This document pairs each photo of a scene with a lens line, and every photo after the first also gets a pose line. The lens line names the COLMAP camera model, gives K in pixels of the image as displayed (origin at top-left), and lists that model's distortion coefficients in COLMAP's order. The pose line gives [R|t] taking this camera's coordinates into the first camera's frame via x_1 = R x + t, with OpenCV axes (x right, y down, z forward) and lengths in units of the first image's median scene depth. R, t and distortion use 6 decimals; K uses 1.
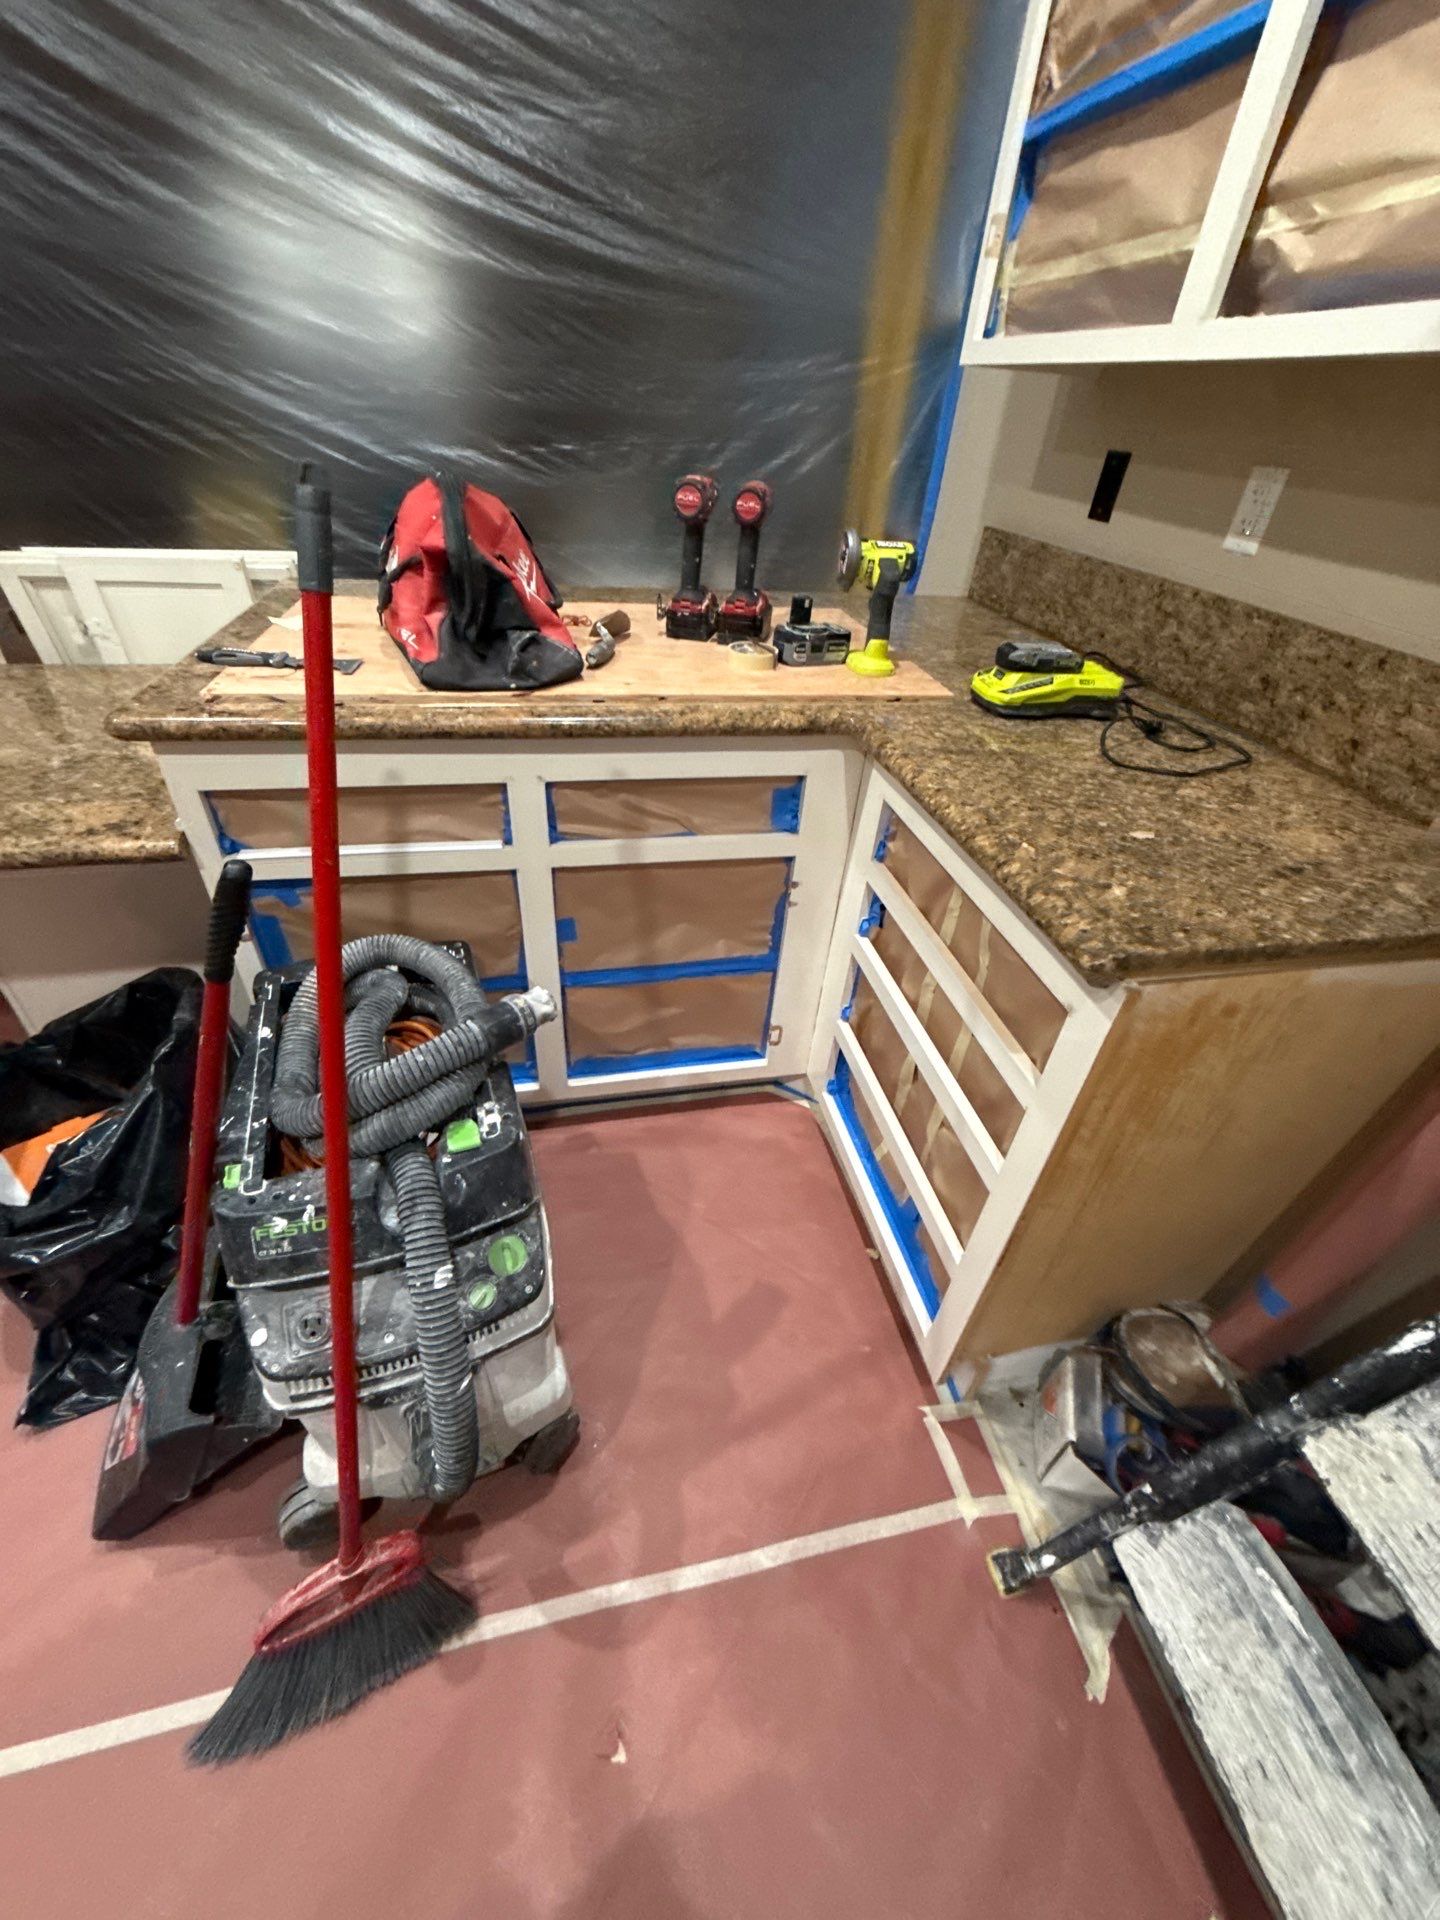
lens RADIAL K [[765.7, 0, 715.6], [0, 765.7, 958.4], [0, 0, 1]] dist [-0.000032, -0.000167]
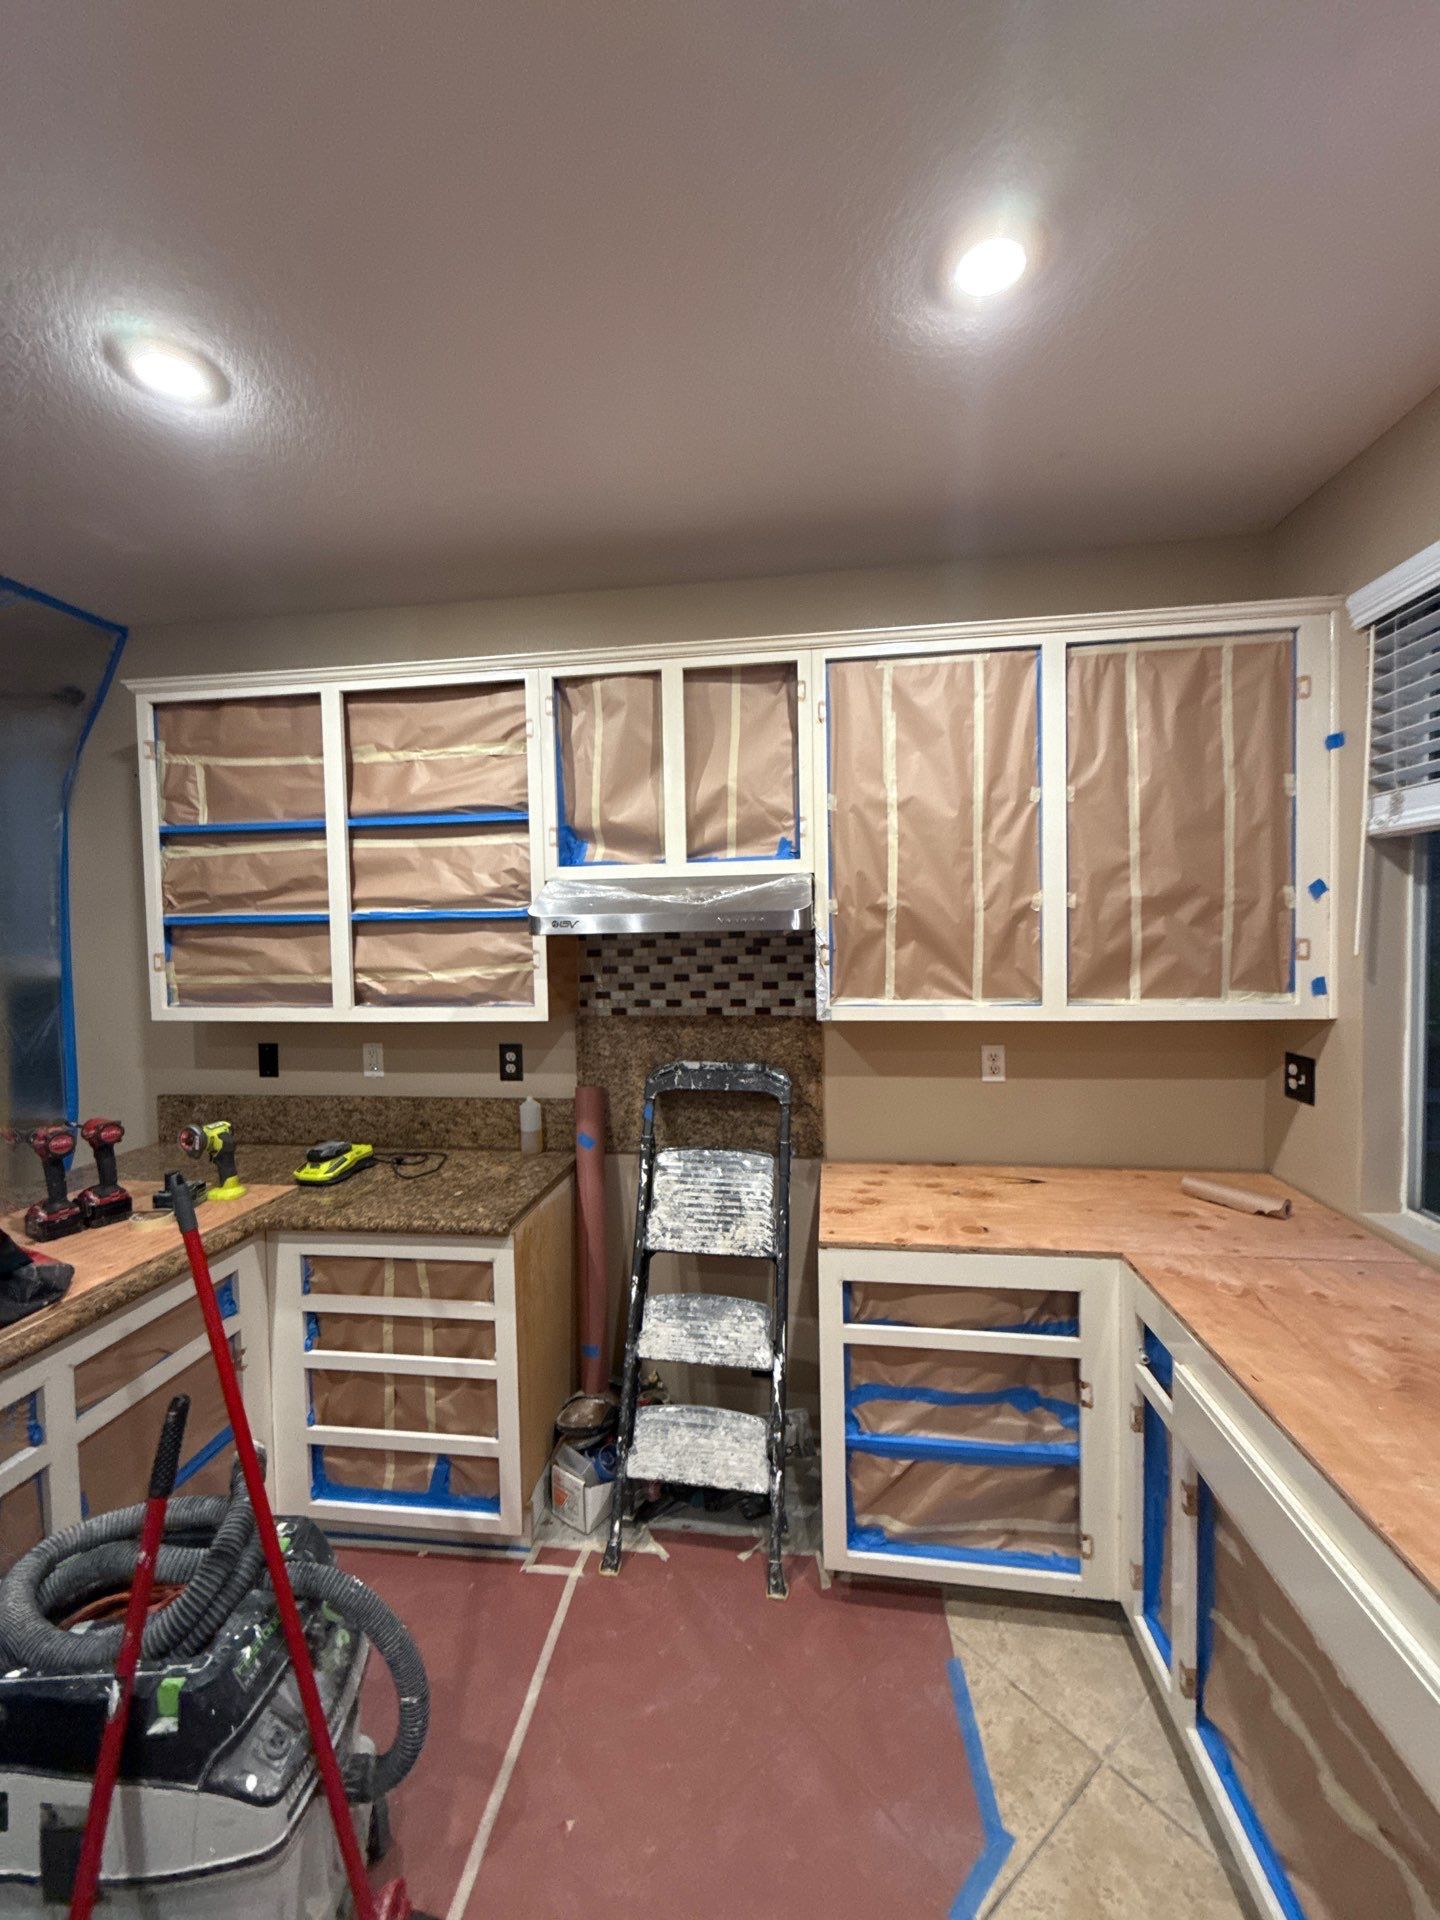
lens RADIAL K [[748.7, 0, 717.5], [0, 748.7, 962.8], [0, 0, 1]] dist [-0.003703, -0.000430]
pose [[0.317164, -0.104711, 0.942572, -1.009351], [0.591459, 0.798758, -0.110284, -0.002344], [-0.741339, 0.592471, 0.315269, -0.576064]]
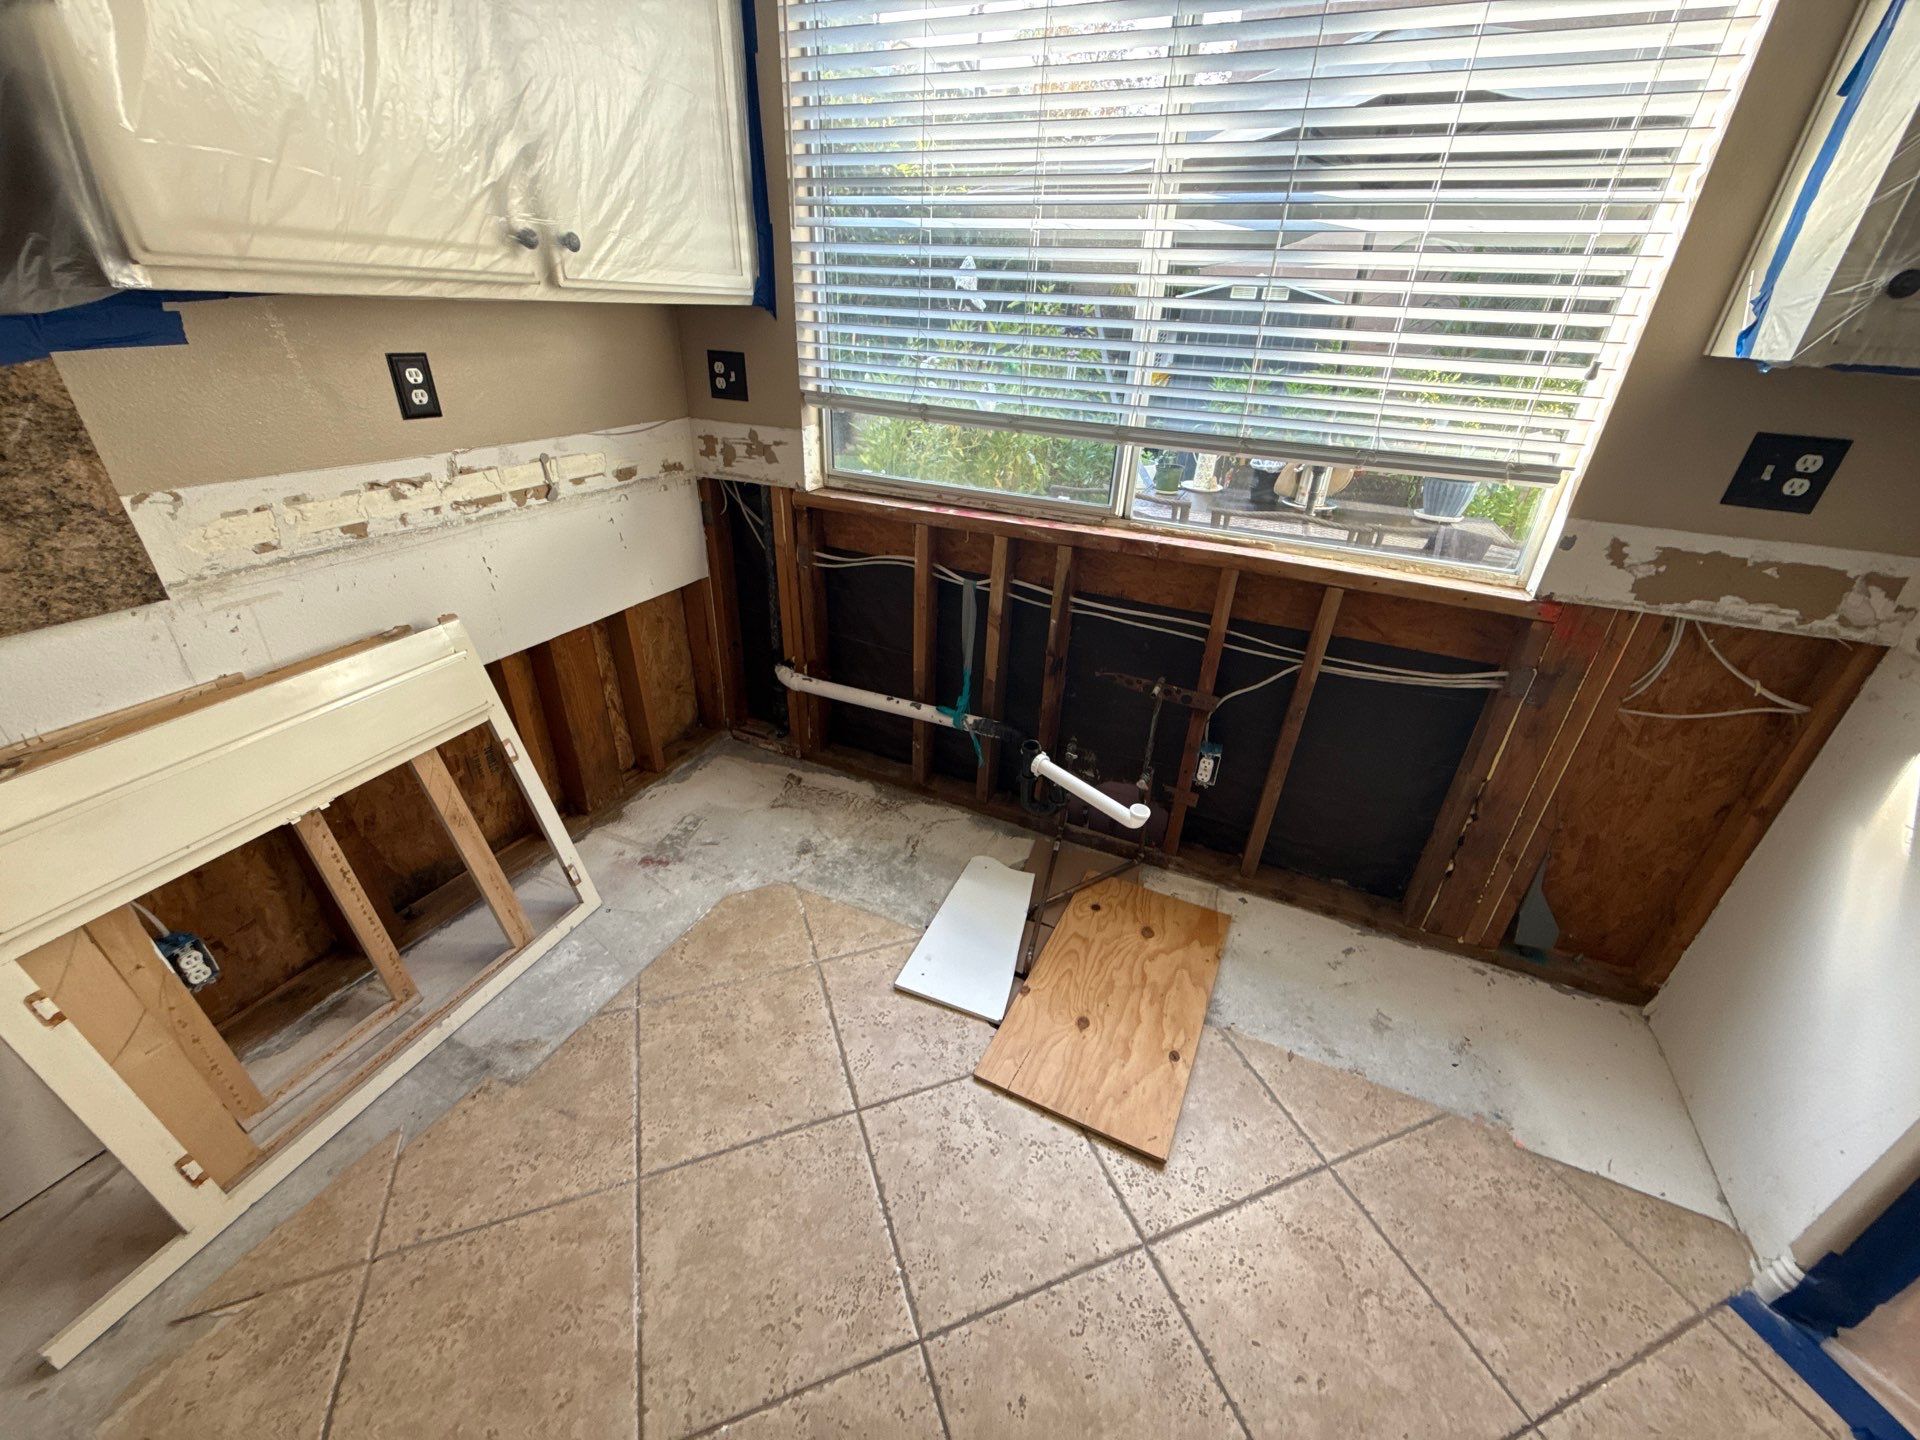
lens RADIAL K [[765.7, 0, 961.7], [0, 765.7, 718.9], [0, 0, 1]] dist [-0.000032, -0.000167]
pose [[-0.809590, -0.364989, 0.459725, -0.584053], [0.265216, 0.471241, 0.841185, -0.177236], [-0.523665, 0.802942, -0.284711, -0.008785]]
